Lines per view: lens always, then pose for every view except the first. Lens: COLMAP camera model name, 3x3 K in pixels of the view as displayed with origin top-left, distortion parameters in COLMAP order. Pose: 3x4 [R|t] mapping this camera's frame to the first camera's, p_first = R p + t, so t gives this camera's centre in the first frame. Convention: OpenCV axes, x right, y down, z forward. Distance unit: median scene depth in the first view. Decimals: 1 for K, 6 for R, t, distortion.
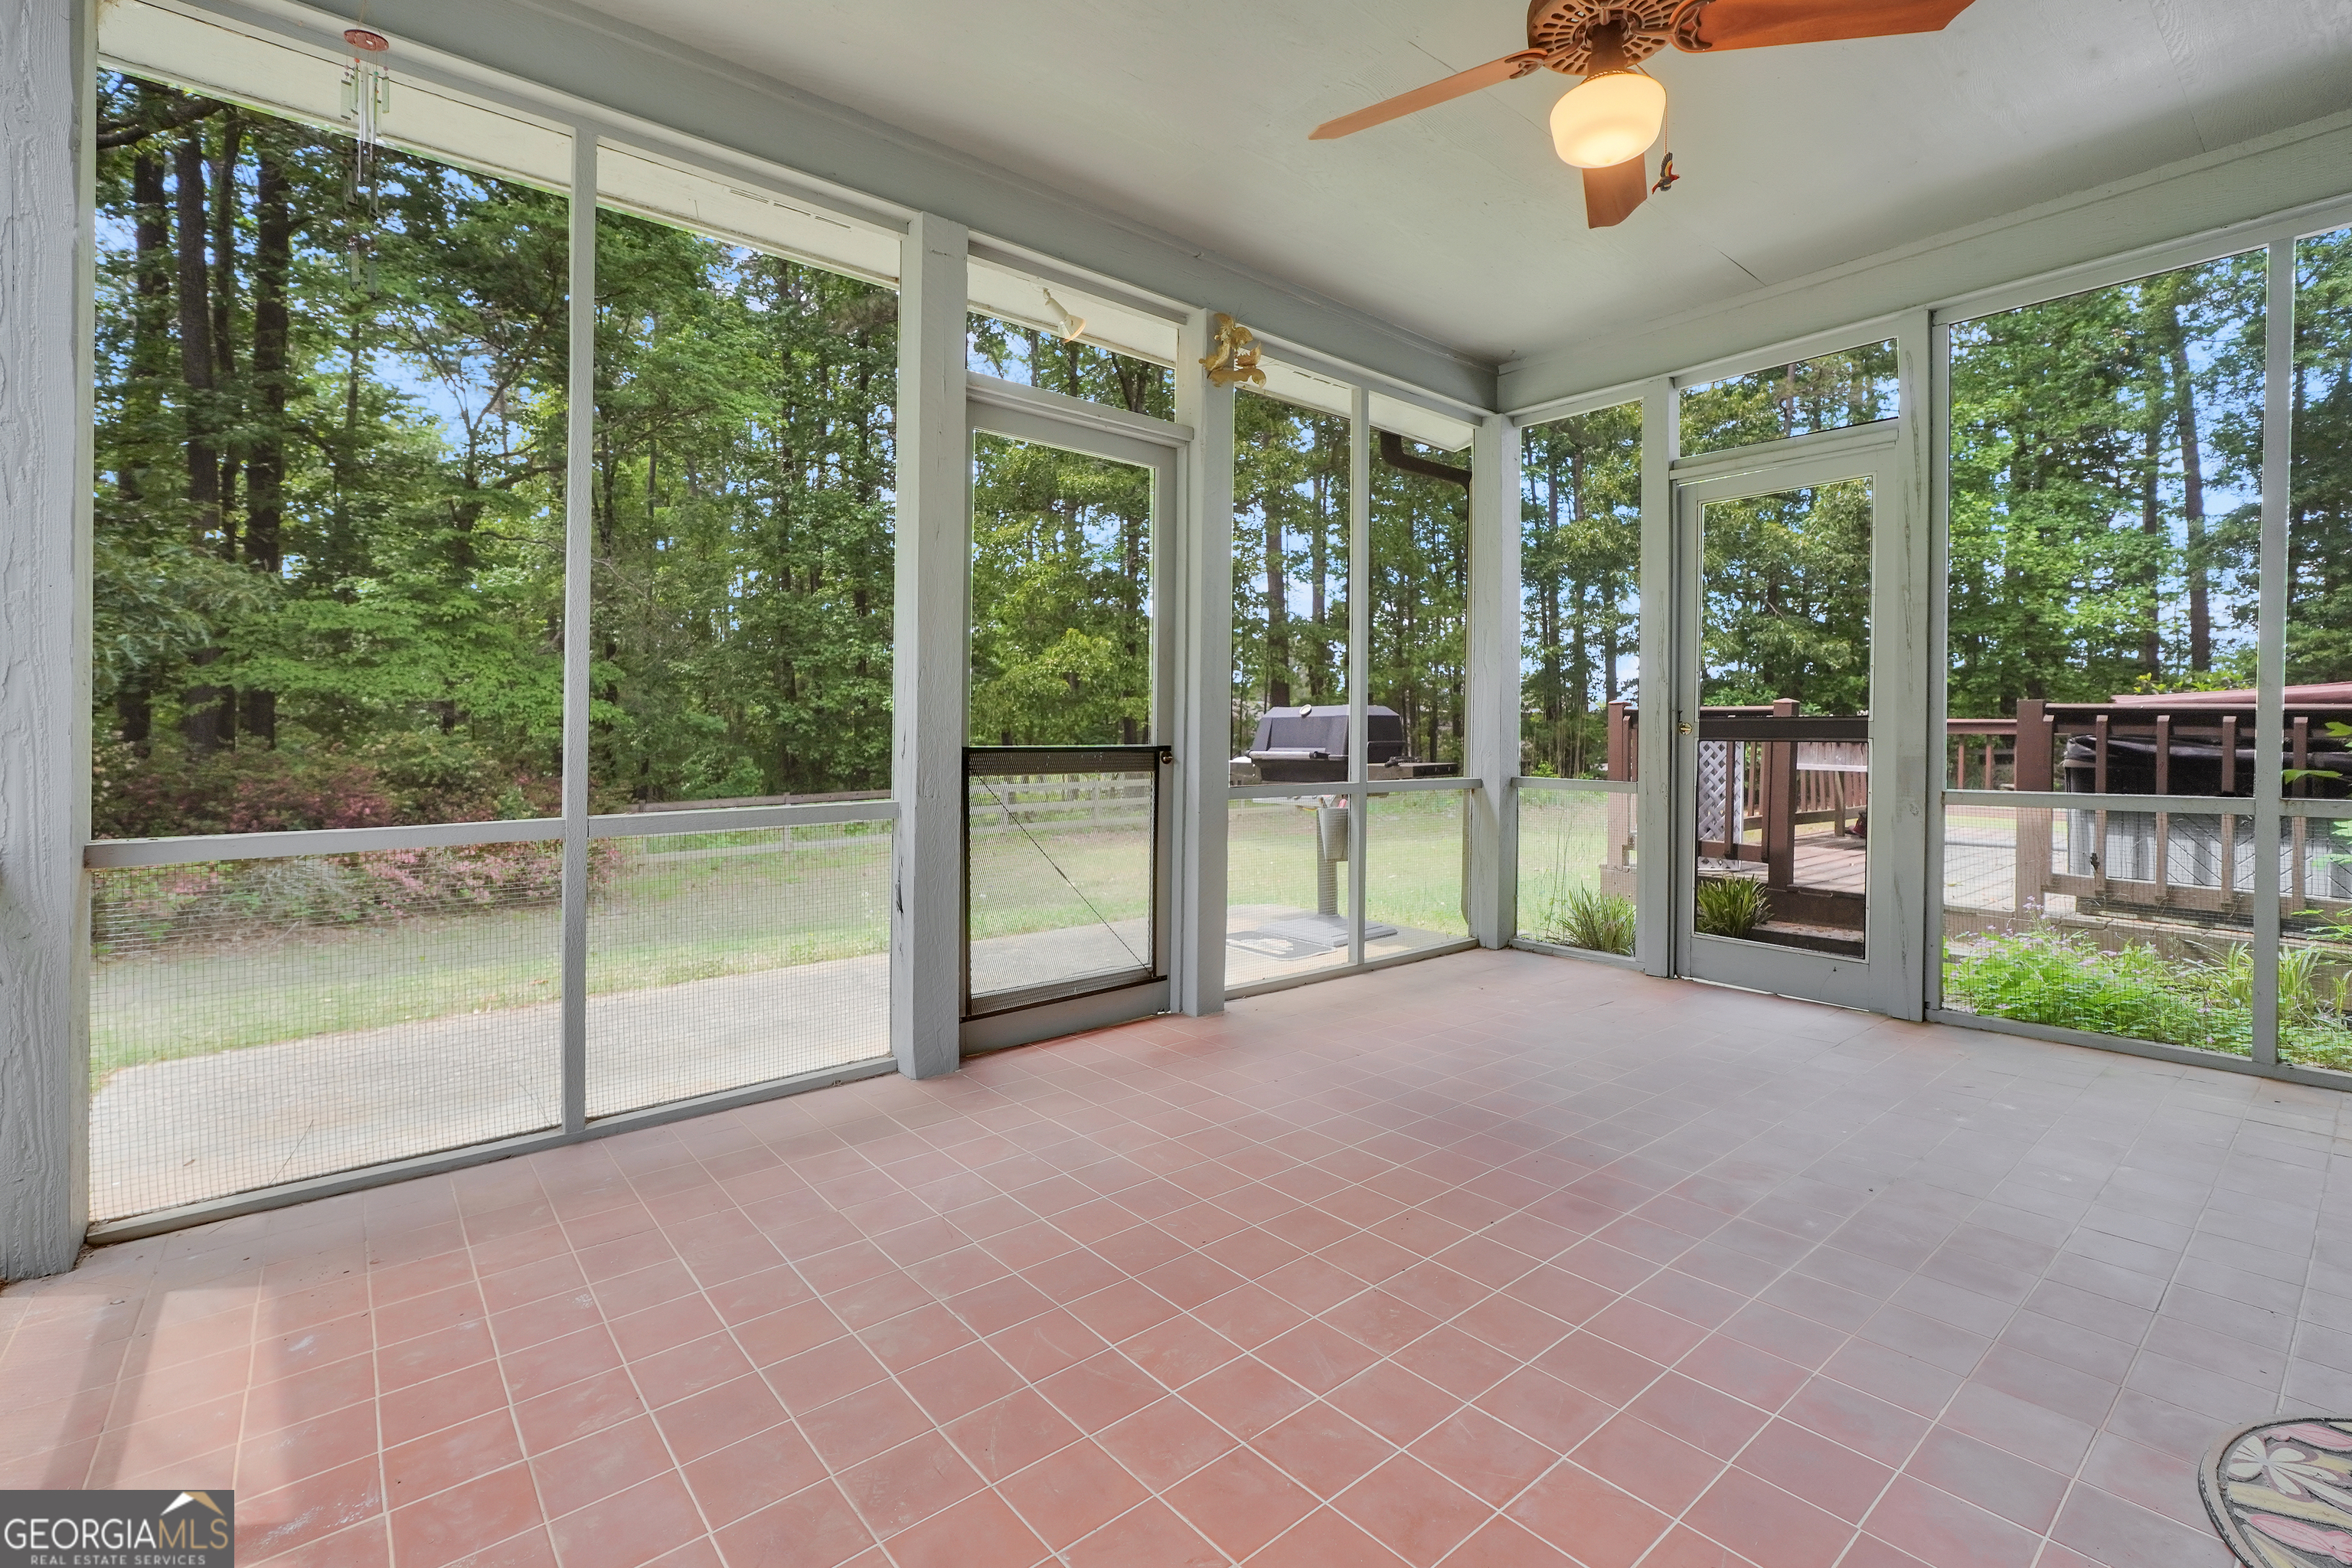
lens RADIAL K [[1043.2, 0, 1167.0], [0, 1043.2, 738.7], [0, 0, 1]] dist [-0.005523, -0.000070]
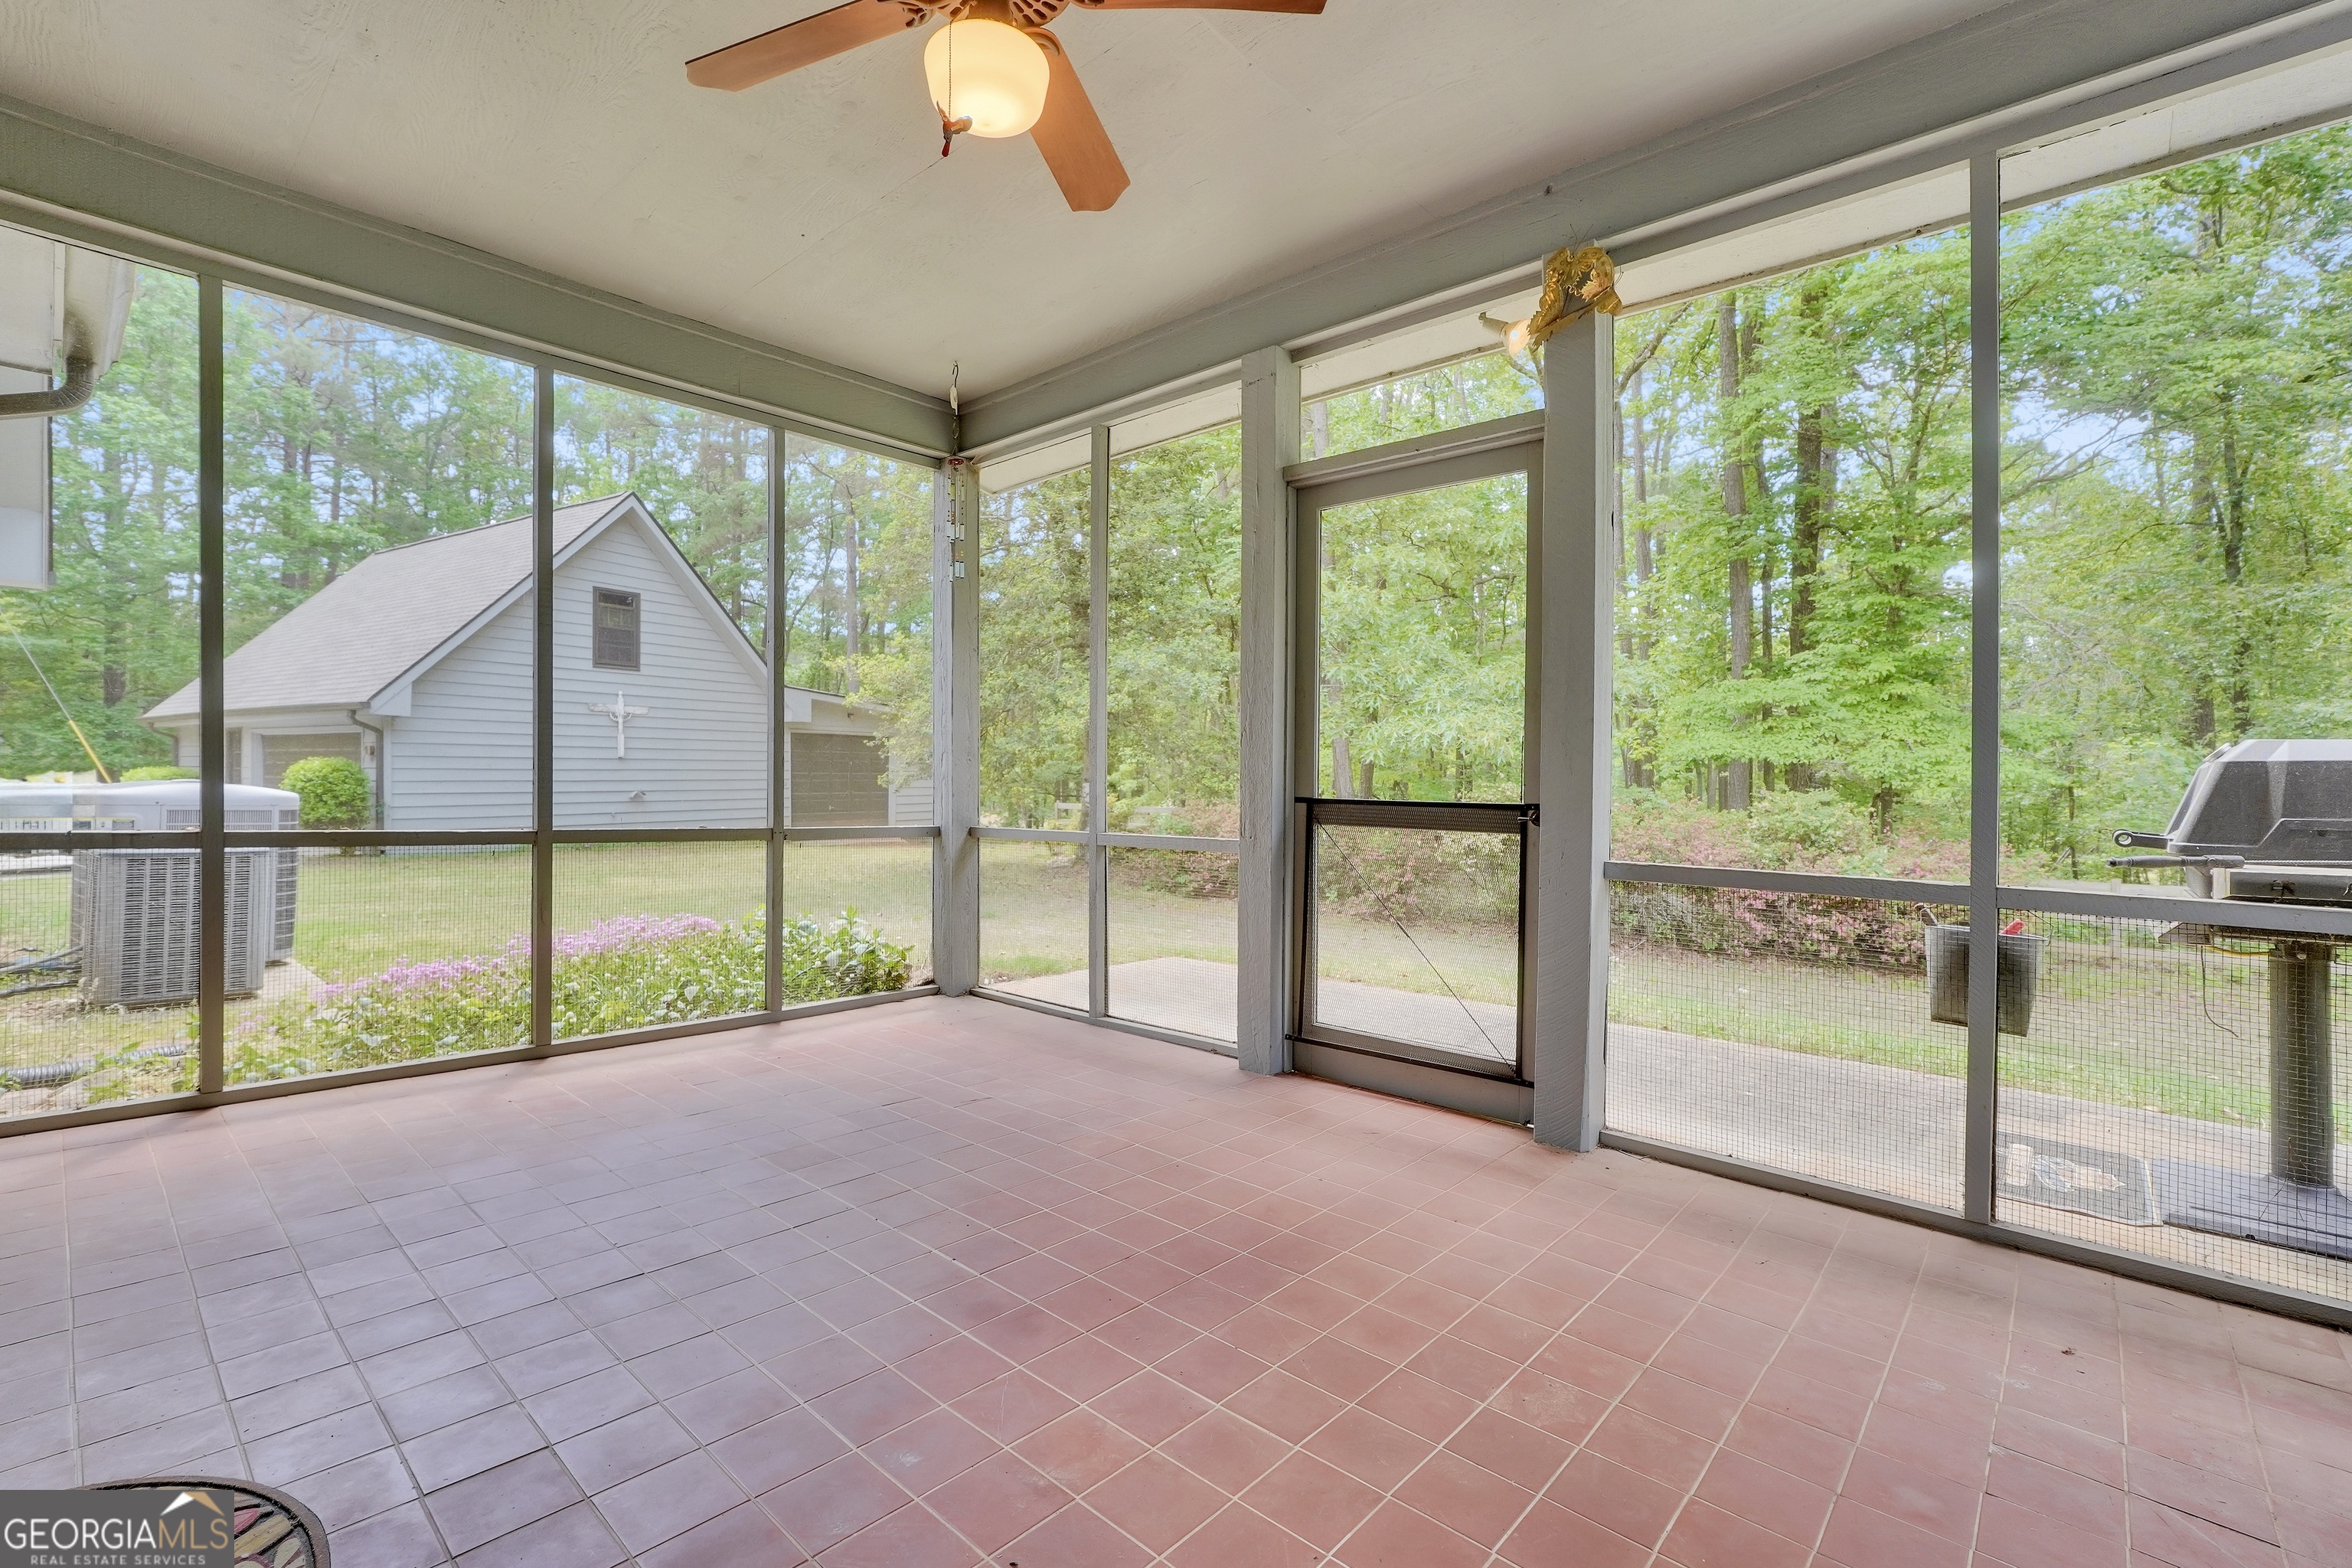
lens RADIAL K [[1018.4, 0, 1163.1], [0, 1018.4, 787.9], [0, 0, 1]] dist [-0.021288, 0.008032]
pose [[0.143644, 0.001958, -0.989627, 0.815220], [-0.016748, 0.999860, -0.000452, 0.002146], [0.989488, 0.016639, 0.143657, 0.653069]]
